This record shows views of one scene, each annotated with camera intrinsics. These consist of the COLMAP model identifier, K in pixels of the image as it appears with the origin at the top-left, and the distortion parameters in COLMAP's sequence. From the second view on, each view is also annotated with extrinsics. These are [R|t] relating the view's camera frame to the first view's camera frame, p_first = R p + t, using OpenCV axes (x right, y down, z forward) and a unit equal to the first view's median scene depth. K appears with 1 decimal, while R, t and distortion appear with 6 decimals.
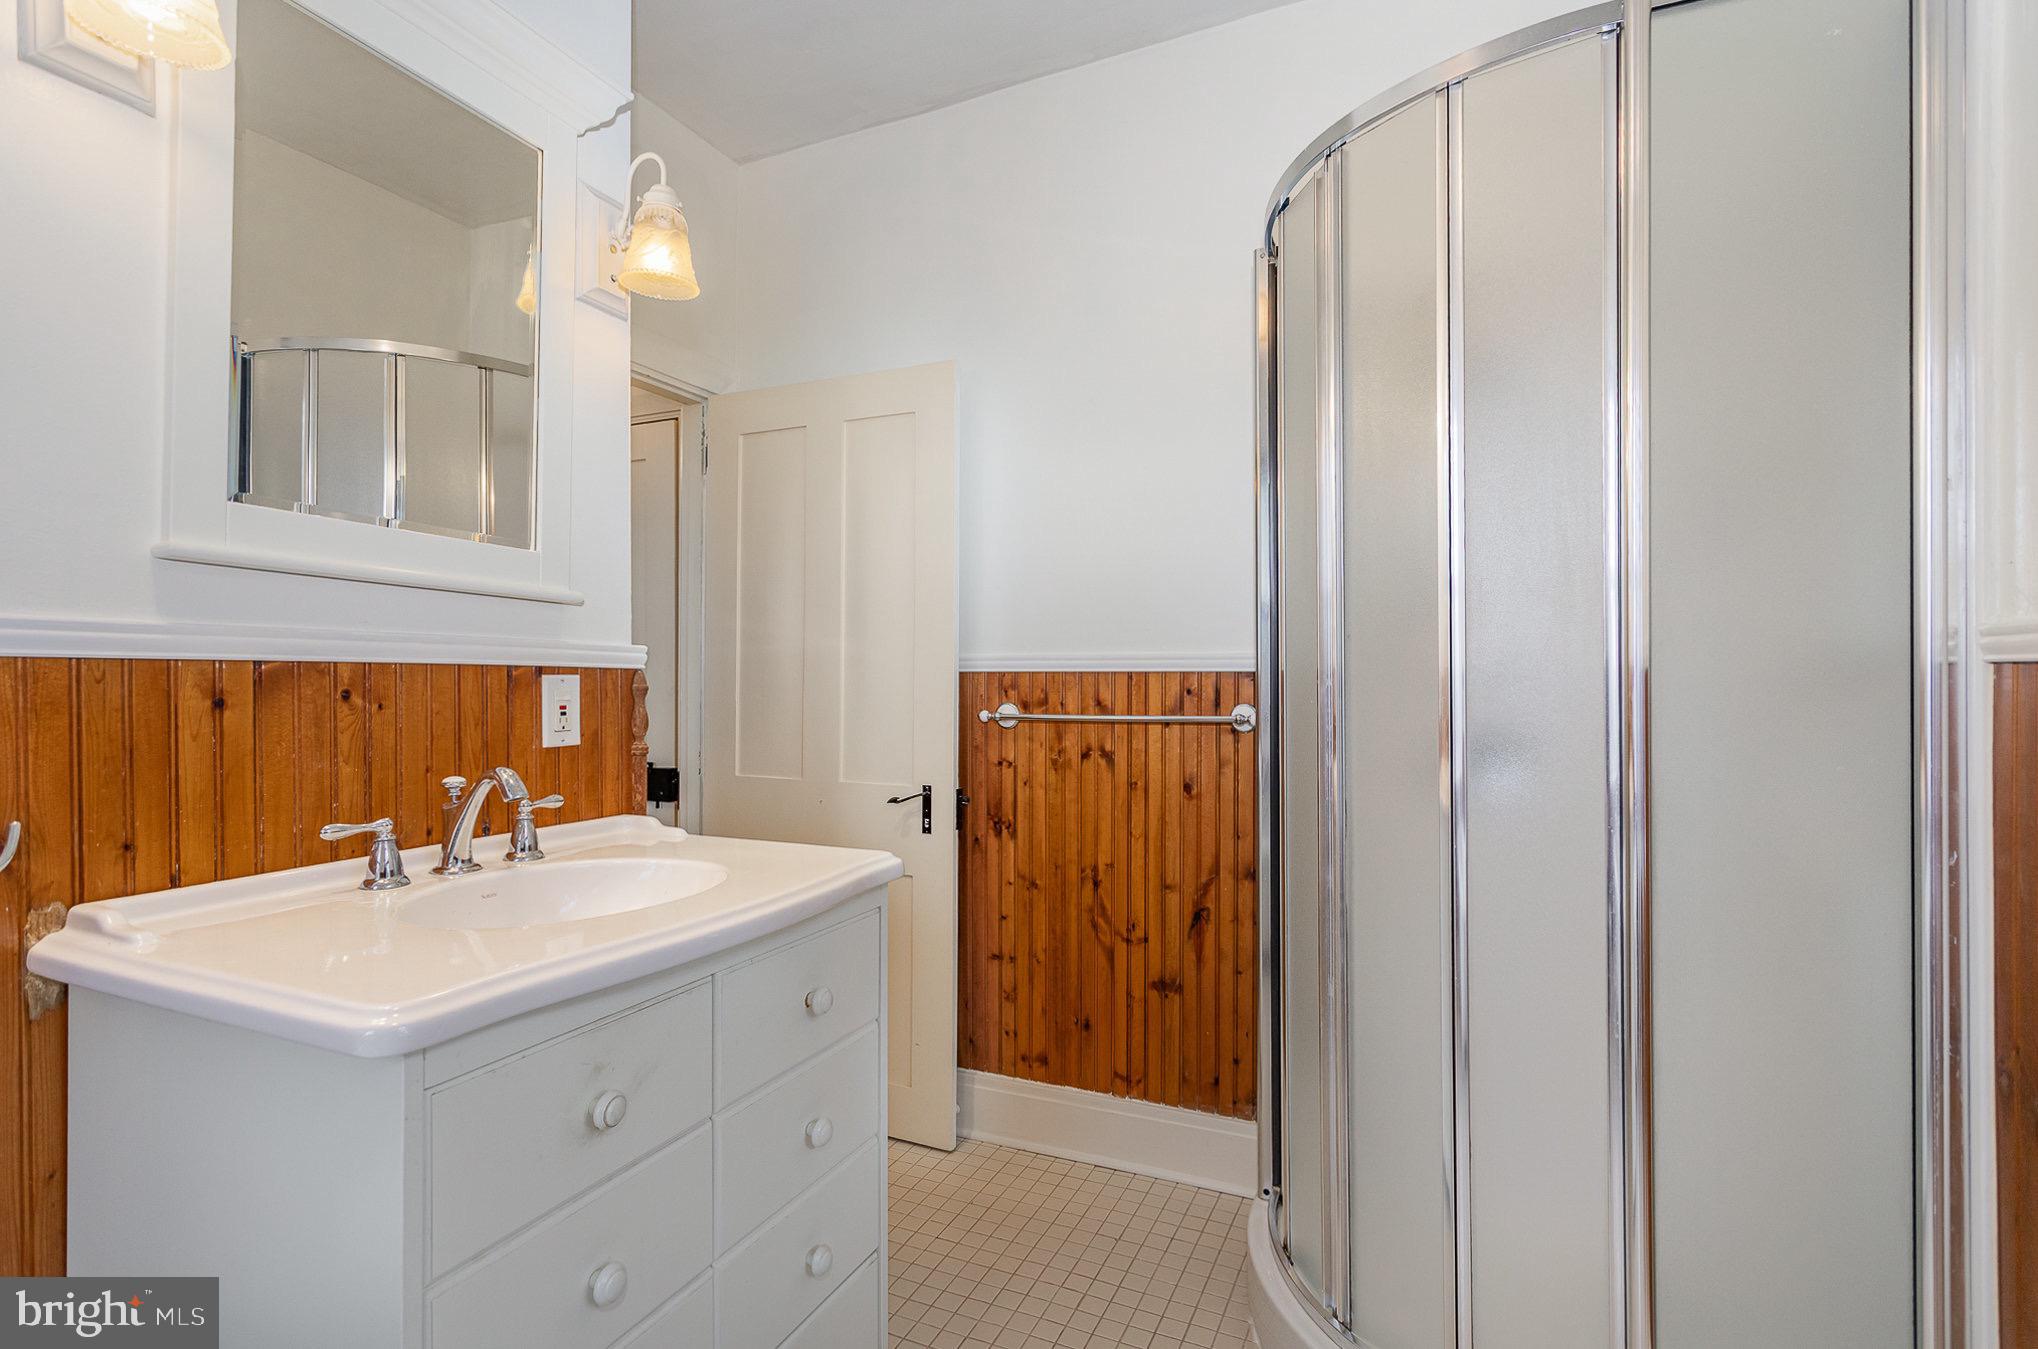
lens RADIAL K [[974.0, 0, 1013.9], [0, 974.0, 672.8], [0, 0, 1]] dist [-0.001833, 0.000468]
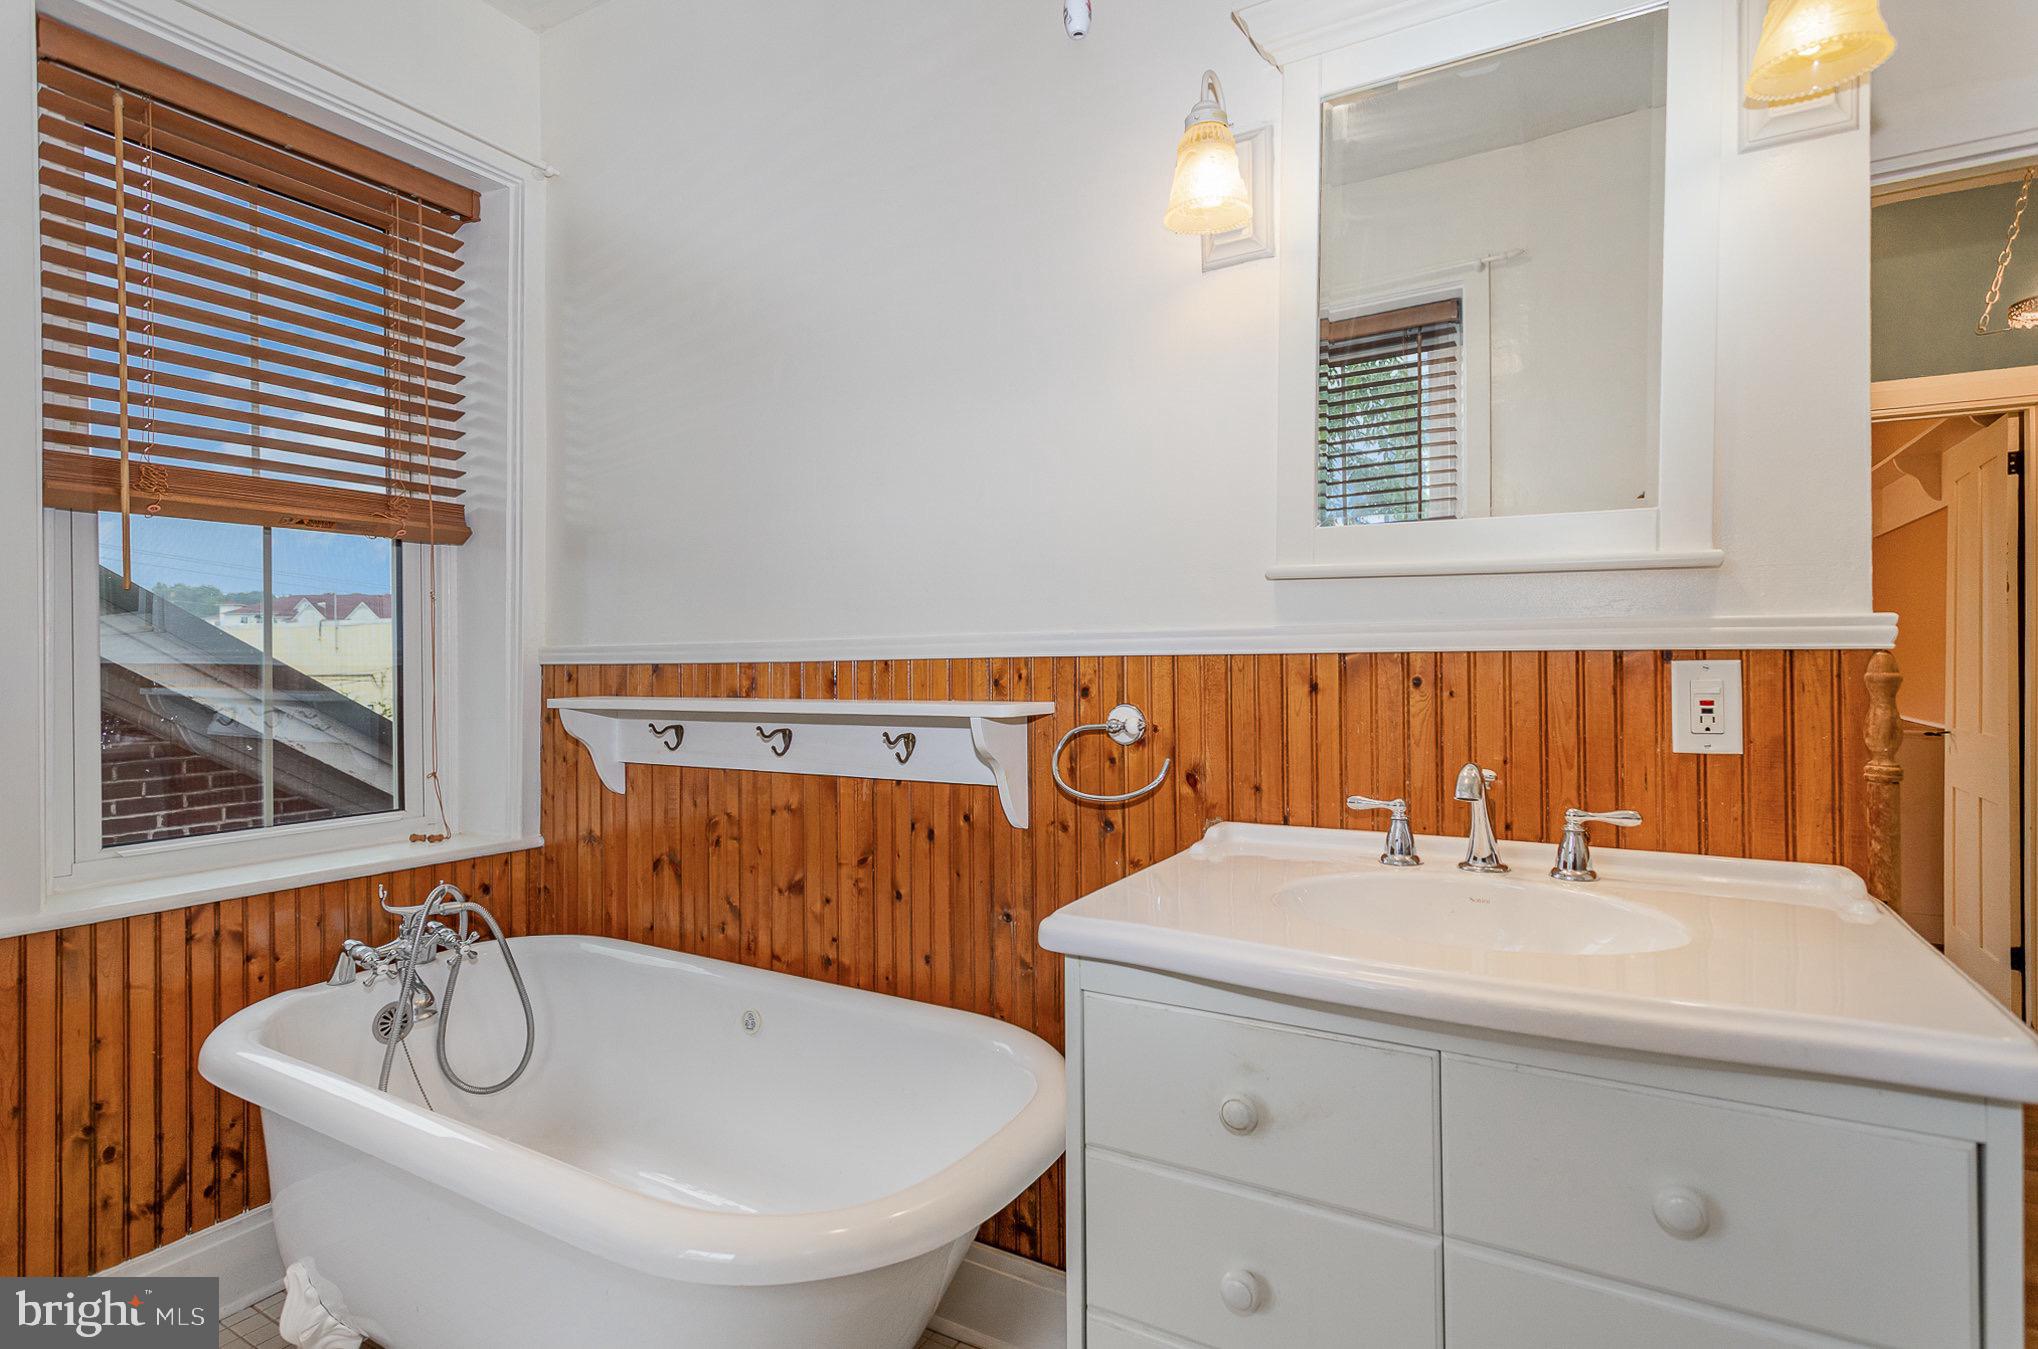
lens RADIAL K [[974.0, 0, 1013.9], [0, 974.0, 672.8], [0, 0, 1]] dist [-0.001833, 0.000468]
pose [[-0.100479, -0.003618, -0.994933, 0.440810], [0.009578, 0.999944, -0.004604, 0.012932], [0.994893, -0.009992, -0.100438, 0.676798]]
